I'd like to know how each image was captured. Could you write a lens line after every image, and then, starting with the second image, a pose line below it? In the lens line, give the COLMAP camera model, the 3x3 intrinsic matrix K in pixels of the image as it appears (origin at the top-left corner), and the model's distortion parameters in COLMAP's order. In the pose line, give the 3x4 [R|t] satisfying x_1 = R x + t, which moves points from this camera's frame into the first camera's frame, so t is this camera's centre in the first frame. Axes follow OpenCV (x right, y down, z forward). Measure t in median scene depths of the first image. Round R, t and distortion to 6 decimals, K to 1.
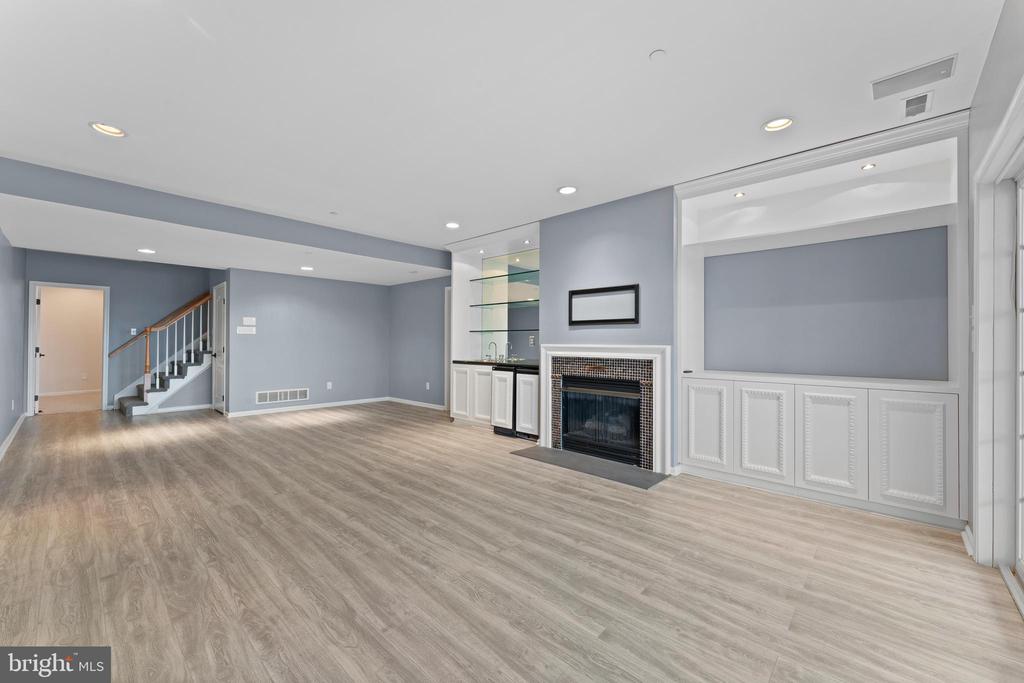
lens RADIAL K [[407.3, 0, 514.8], [0, 407.3, 343.9], [0, 0, 1]] dist [0.002729, 0.000126]
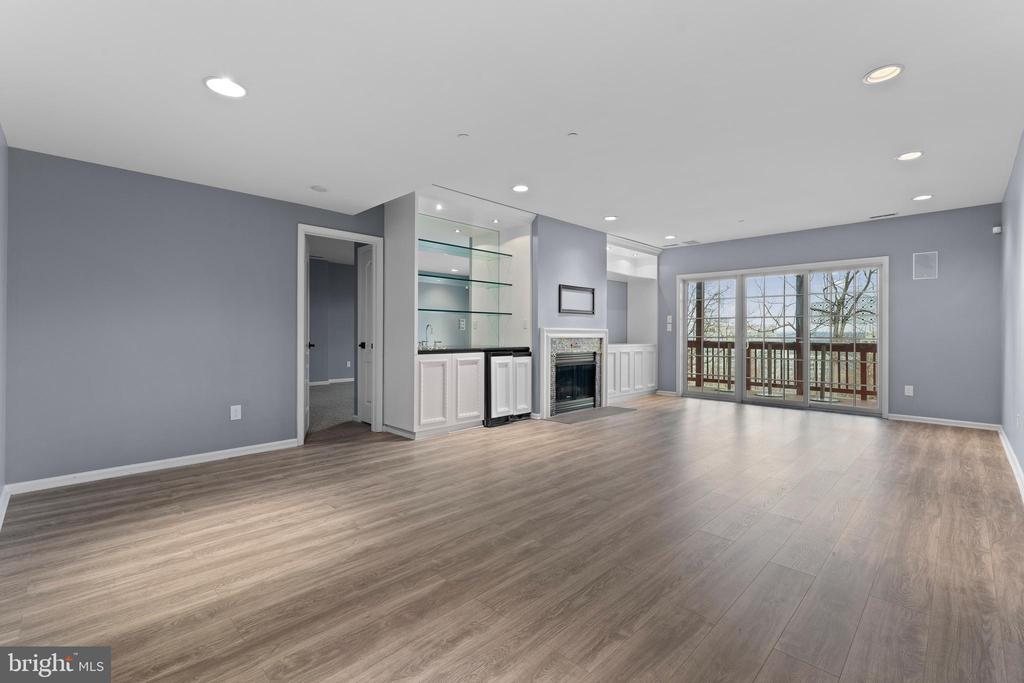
lens RADIAL K [[442.9, 0, 520.3], [0, 442.9, 334.3], [0, 0, 1]] dist [-0.000435, 0.000330]
pose [[0.036674, -0.026152, 0.998985, -1.200100], [-0.018596, 0.999467, 0.026847, -0.013973], [-0.999154, -0.019561, 0.036168, 1.063841]]
